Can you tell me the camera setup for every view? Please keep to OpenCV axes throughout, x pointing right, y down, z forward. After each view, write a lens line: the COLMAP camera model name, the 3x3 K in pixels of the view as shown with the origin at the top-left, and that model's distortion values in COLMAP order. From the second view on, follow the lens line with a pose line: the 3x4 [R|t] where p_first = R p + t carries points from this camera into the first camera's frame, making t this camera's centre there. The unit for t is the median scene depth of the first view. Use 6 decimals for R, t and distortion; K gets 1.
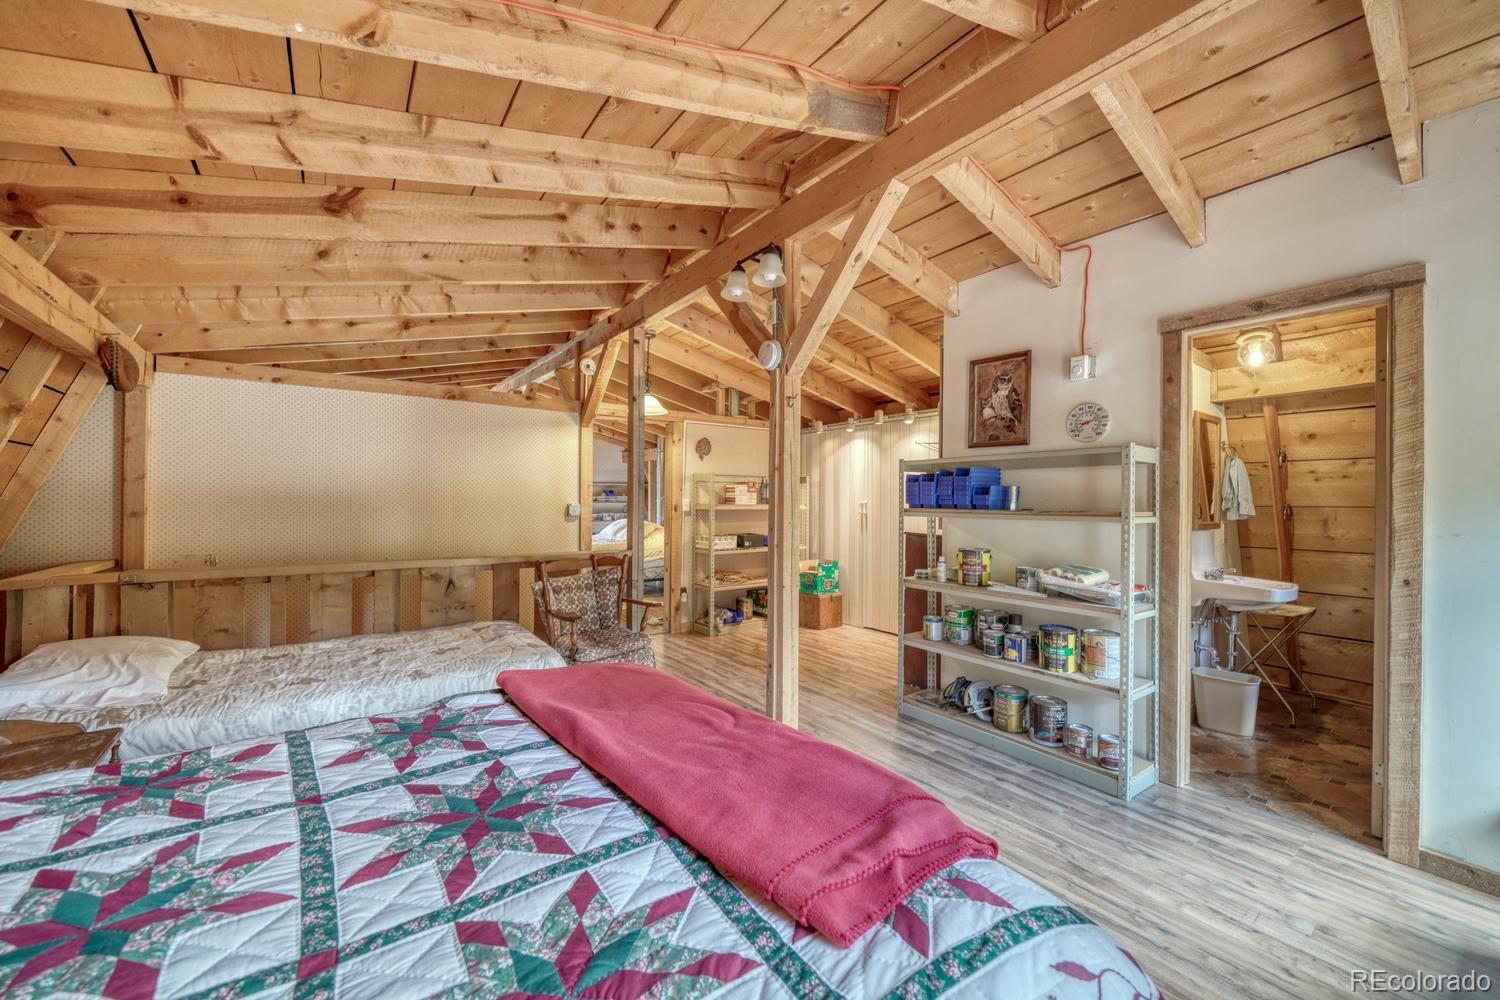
lens RADIAL K [[577.9, 0, 736.8], [0, 577.9, 501.1], [0, 0, 1]] dist [-0.004966, -0.000207]
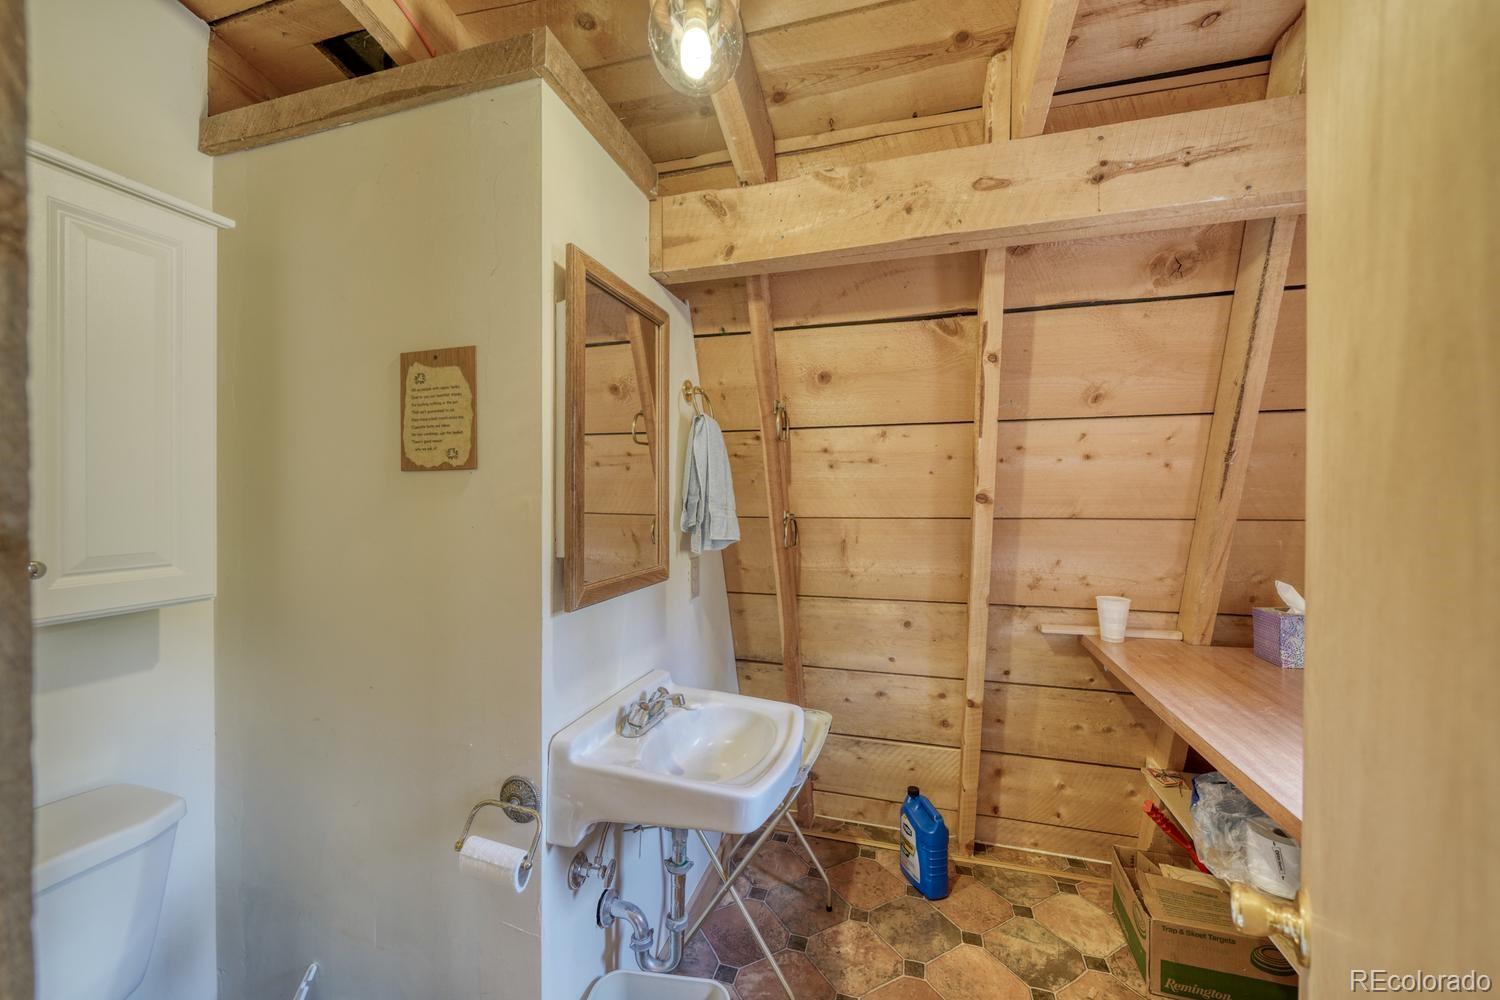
lens RADIAL K [[577.9, 0, 751.0], [0, 577.9, 501.9], [0, 0, 1]] dist [-0.004966, -0.000207]
pose [[0.781414, -0.014945, 0.623834, 0.619941], [0.010802, 0.999887, 0.010424, -0.011223], [-0.623919, -0.001407, 0.781488, 0.631604]]
